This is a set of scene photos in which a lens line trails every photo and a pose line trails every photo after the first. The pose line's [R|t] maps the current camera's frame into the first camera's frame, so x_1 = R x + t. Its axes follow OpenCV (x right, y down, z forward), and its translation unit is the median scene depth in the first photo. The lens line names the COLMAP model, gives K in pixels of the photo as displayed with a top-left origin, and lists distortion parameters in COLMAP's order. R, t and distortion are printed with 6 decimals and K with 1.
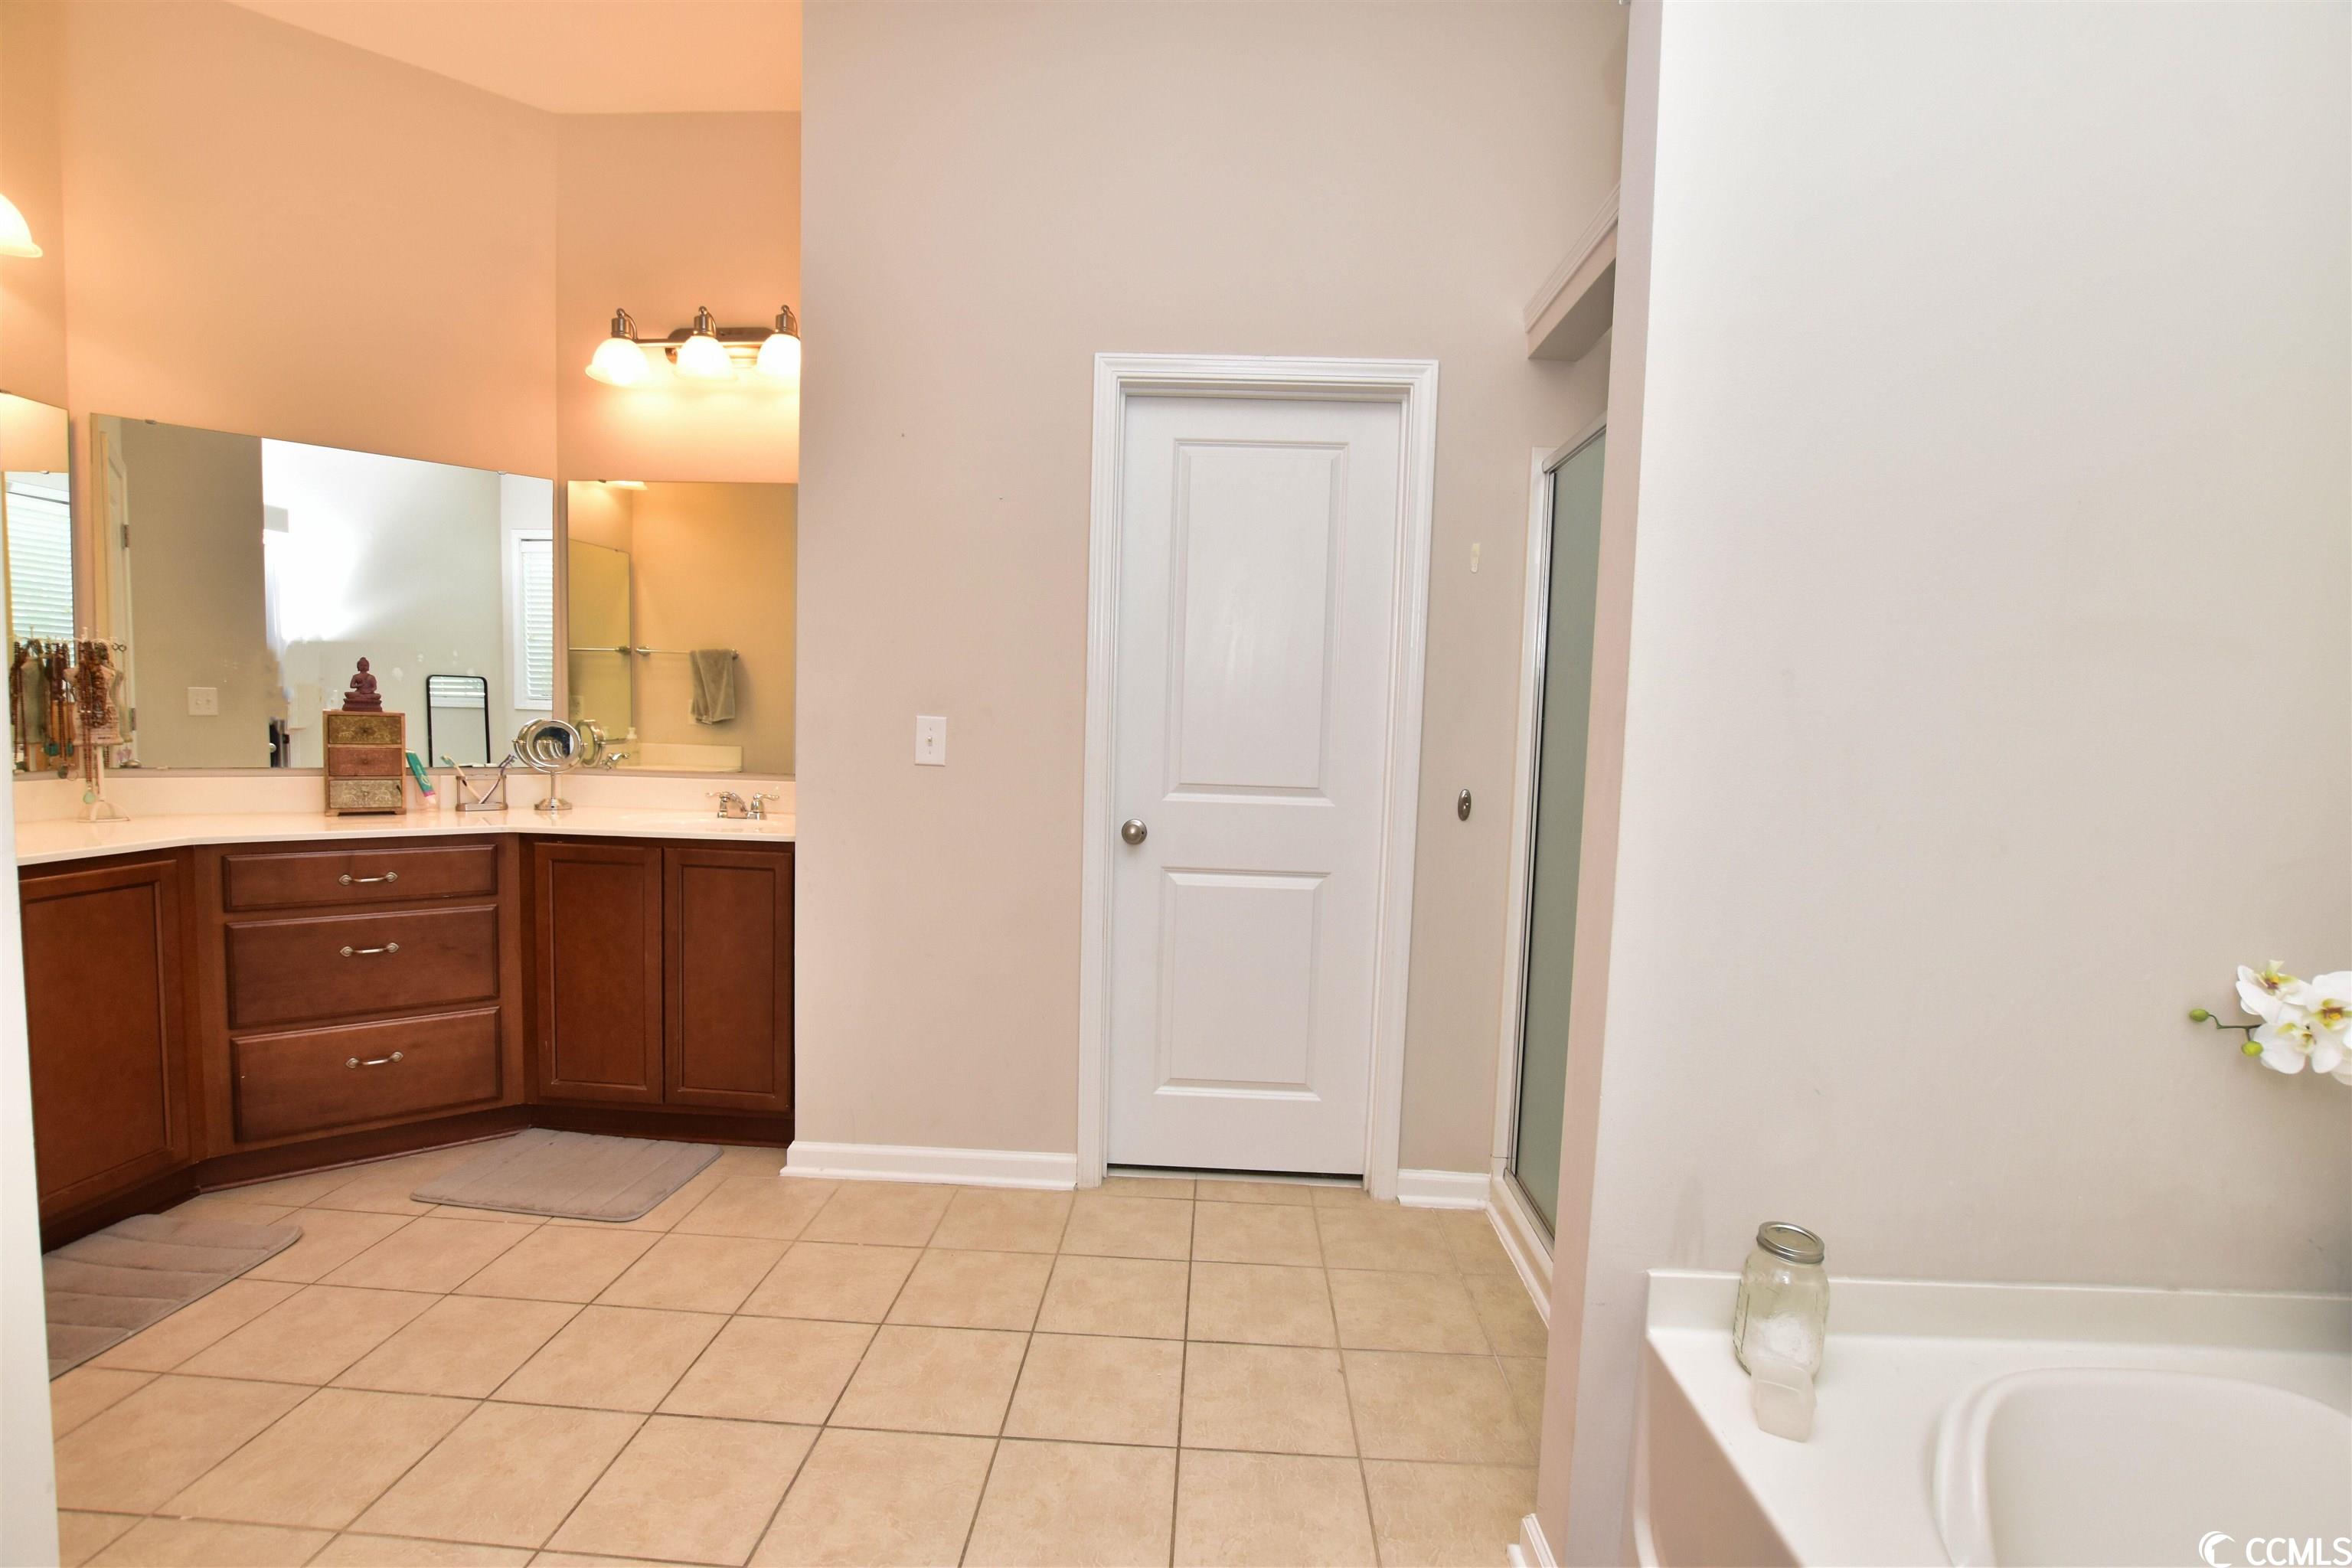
lens RADIAL K [[1051.4, 0, 1173.5], [0, 1051.4, 795.9], [0, 0, 1]] dist [-0.032674, 0.003204]
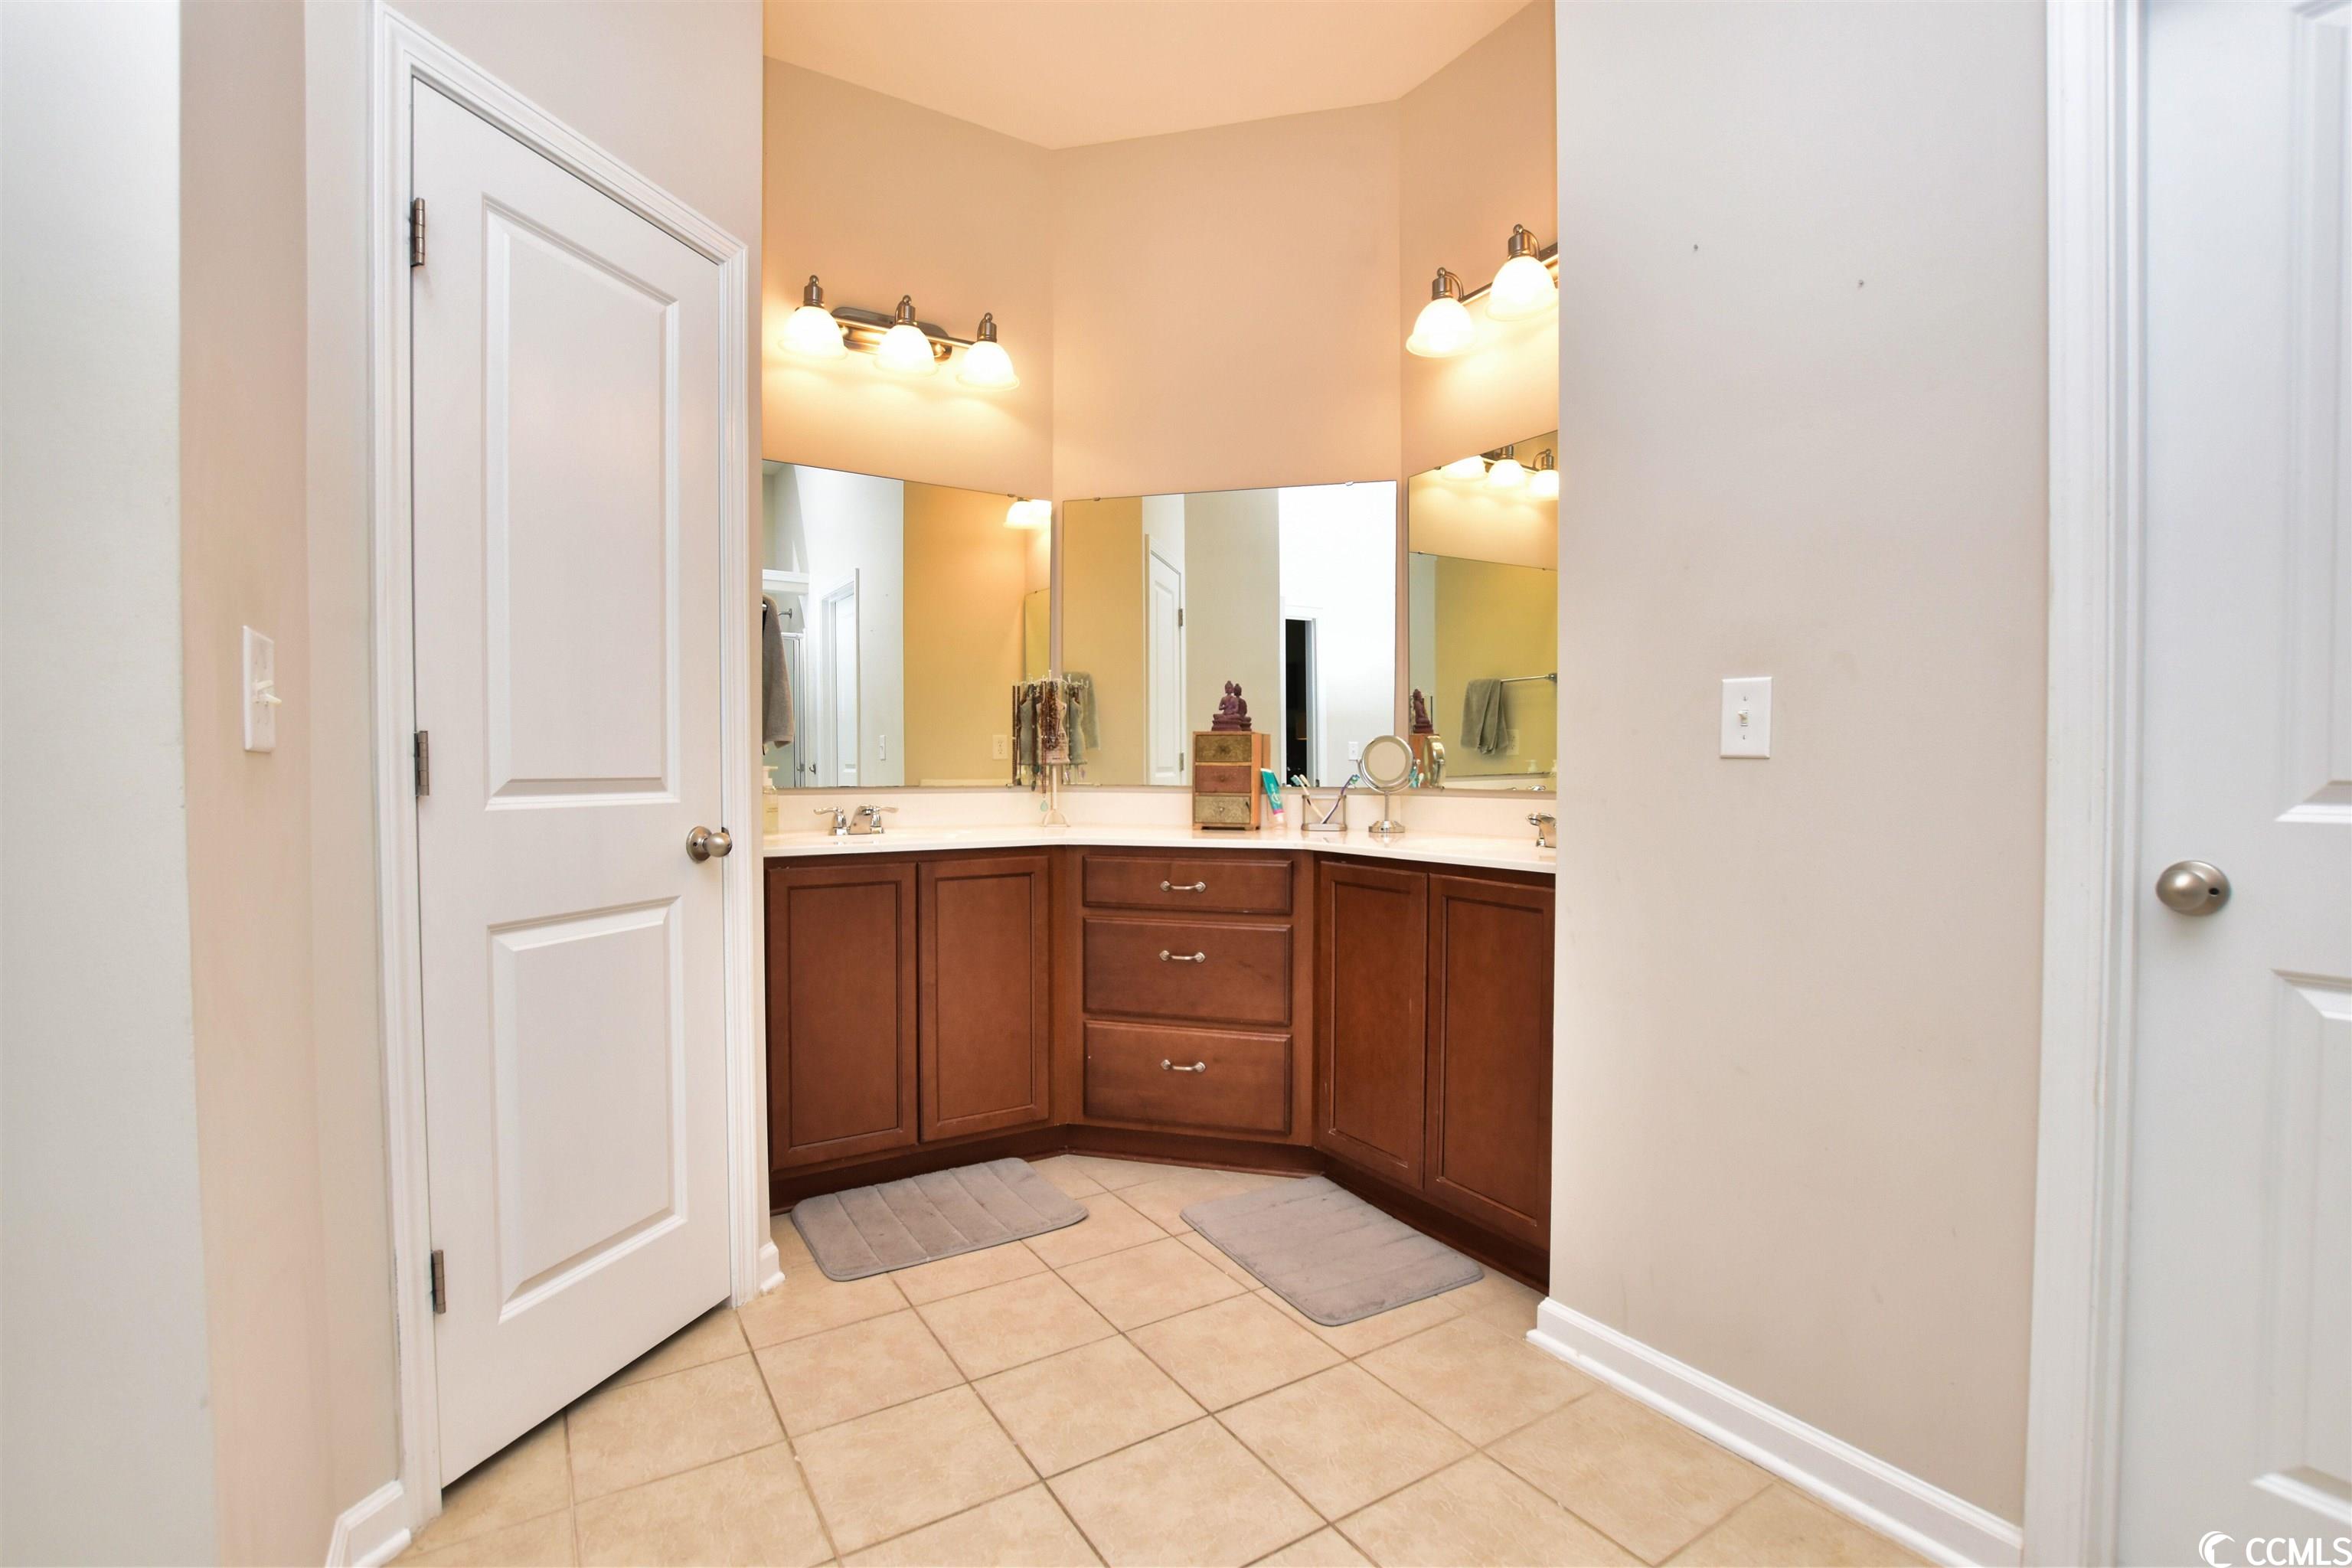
lens RADIAL K [[1051.4, 0, 1196.0], [0, 1051.4, 796.5], [0, 0, 1]] dist [-0.032674, 0.003204]
pose [[0.575234, -0.008994, -0.817939, 0.080834], [-0.042813, 0.998238, -0.041085, 0.031980], [0.816868, 0.058652, 0.573836, 0.390996]]
